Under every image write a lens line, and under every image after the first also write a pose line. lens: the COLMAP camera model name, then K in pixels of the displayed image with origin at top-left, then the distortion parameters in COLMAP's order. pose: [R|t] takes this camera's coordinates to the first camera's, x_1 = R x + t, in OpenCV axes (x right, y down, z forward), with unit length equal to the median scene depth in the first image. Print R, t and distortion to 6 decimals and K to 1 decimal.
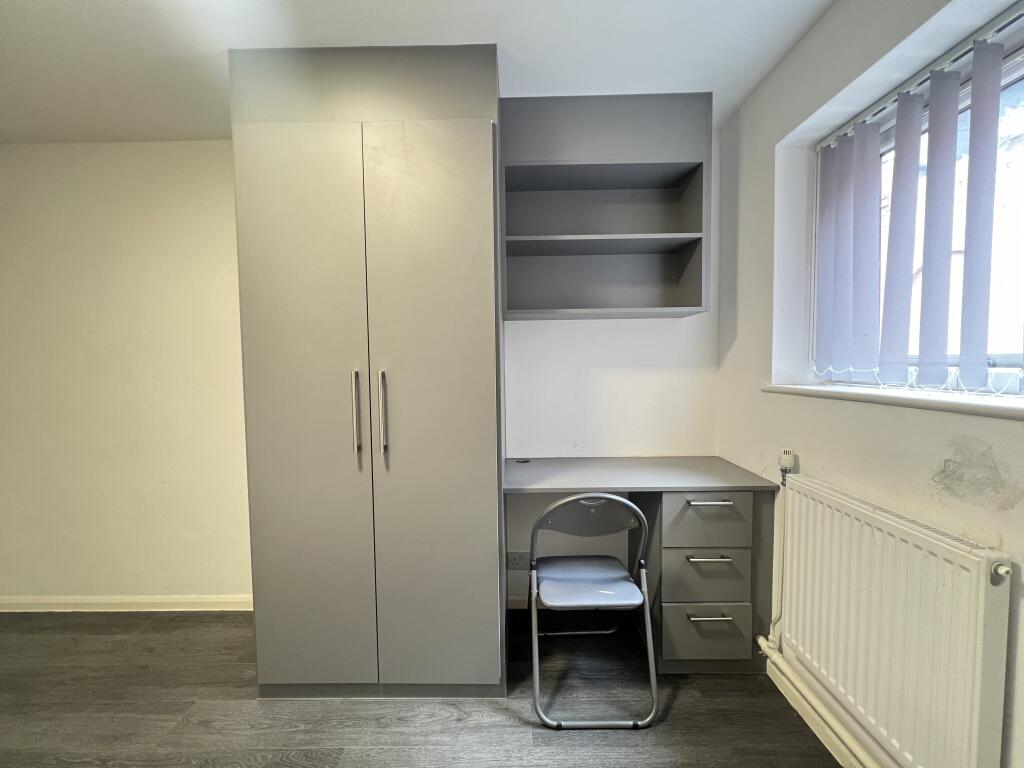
lens RADIAL K [[409.0, 0, 508.6], [0, 409.0, 382.7], [0, 0, 1]] dist [0.000679, -0.000015]
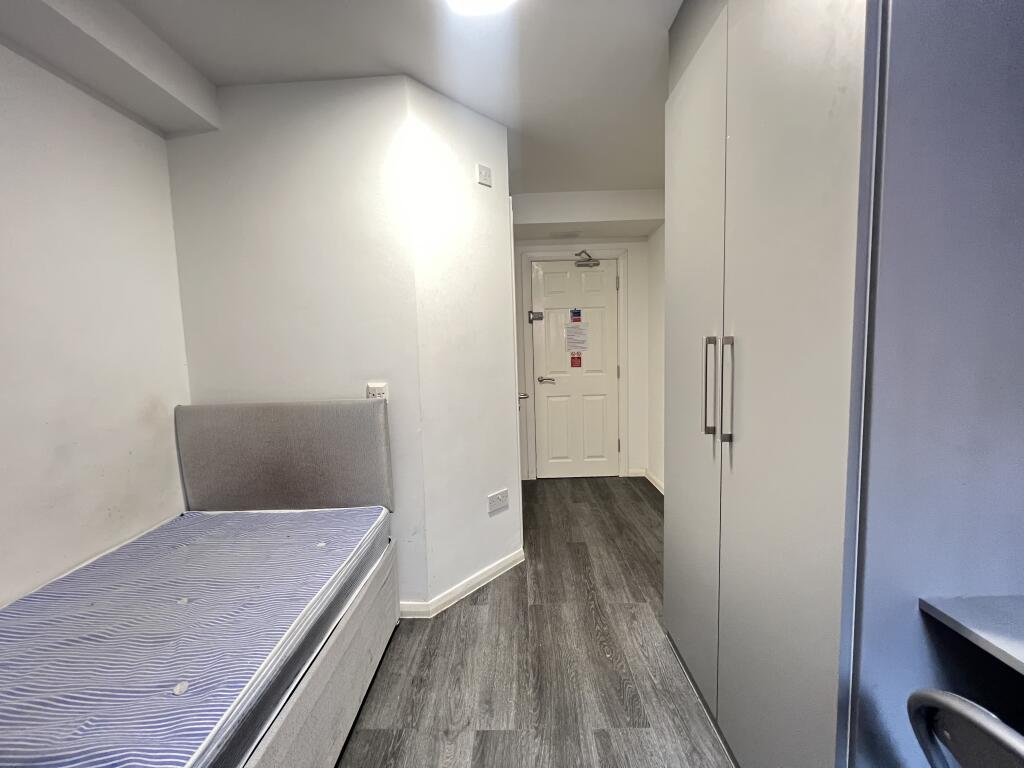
lens RADIAL K [[409.0, 0, 508.6], [0, 409.0, 382.7], [0, 0, 1]] dist [0.000679, -0.000015]
pose [[-0.014302, 0.101033, -0.994780, 0.472886], [-0.019745, 0.994660, 0.101304, -0.018496], [0.999703, 0.021091, -0.012231, 0.626775]]
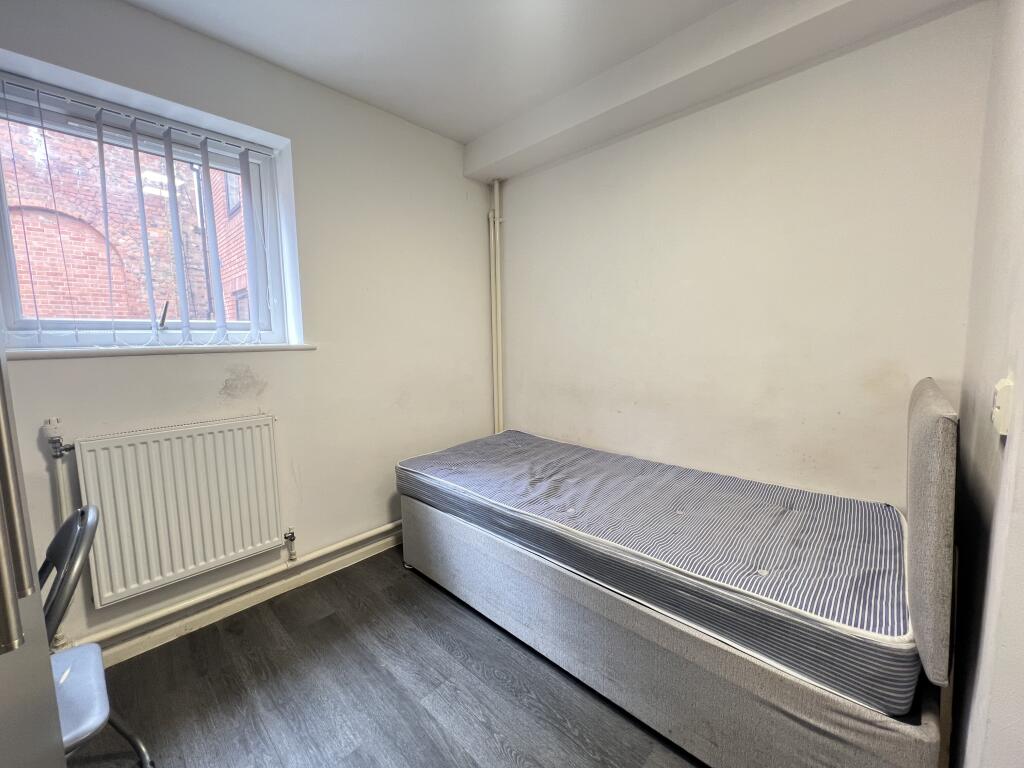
lens RADIAL K [[409.0, 0, 508.6], [0, 409.0, 382.7], [0, 0, 1]] dist [0.000679, -0.000015]
pose [[-0.728909, -0.051962, 0.682636, -0.718287], [0.058573, 0.988726, 0.137805, 0.018886], [-0.682101, 0.140431, -0.717647, 0.990116]]
